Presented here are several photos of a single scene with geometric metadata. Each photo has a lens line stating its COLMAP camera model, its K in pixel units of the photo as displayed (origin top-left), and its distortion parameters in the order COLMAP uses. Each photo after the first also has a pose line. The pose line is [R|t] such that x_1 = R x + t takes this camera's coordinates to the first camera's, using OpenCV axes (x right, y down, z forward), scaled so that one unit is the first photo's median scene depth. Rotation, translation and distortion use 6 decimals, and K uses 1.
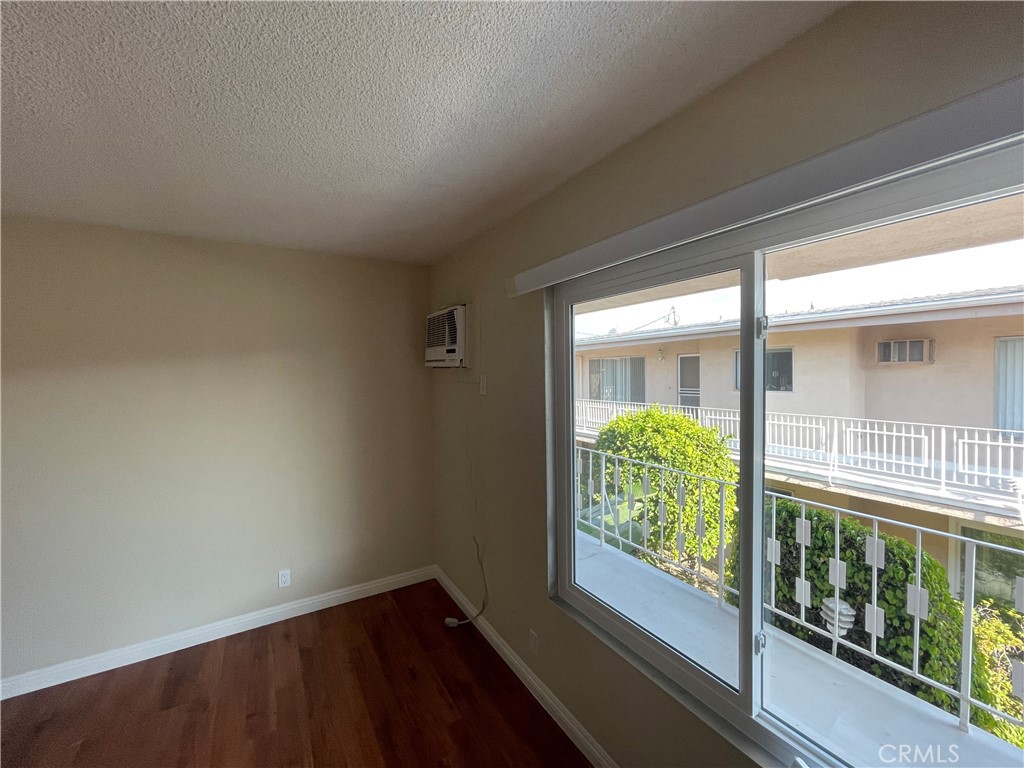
lens RADIAL K [[422.6, 0, 512.0], [0, 422.6, 384.0], [0, 0, 1]] dist [-0.003140, -0.000061]
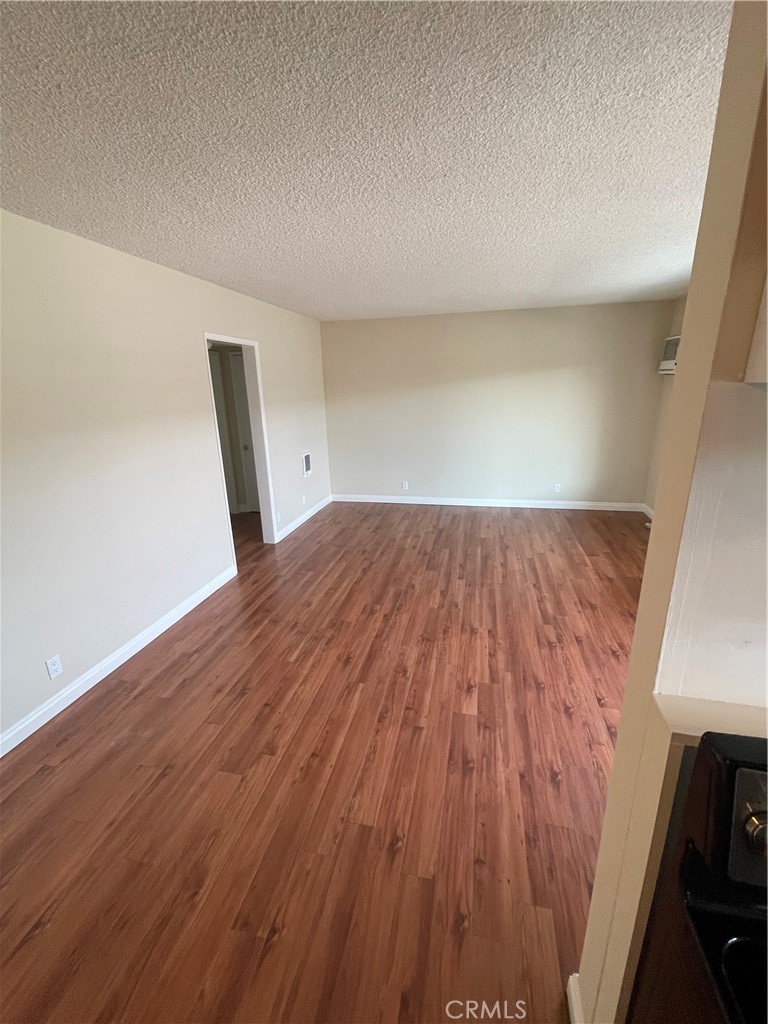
lens RADIAL K [[422.6, 0, 385.6], [0, 422.6, 506.0], [0, 0, 1]] dist [-0.003140, -0.000061]
pose [[0.723437, 0.187086, -0.664559, 0.231566], [-0.004973, 0.963971, 0.265962, 0.023645], [0.690373, -0.189102, 0.698302, -1.057158]]
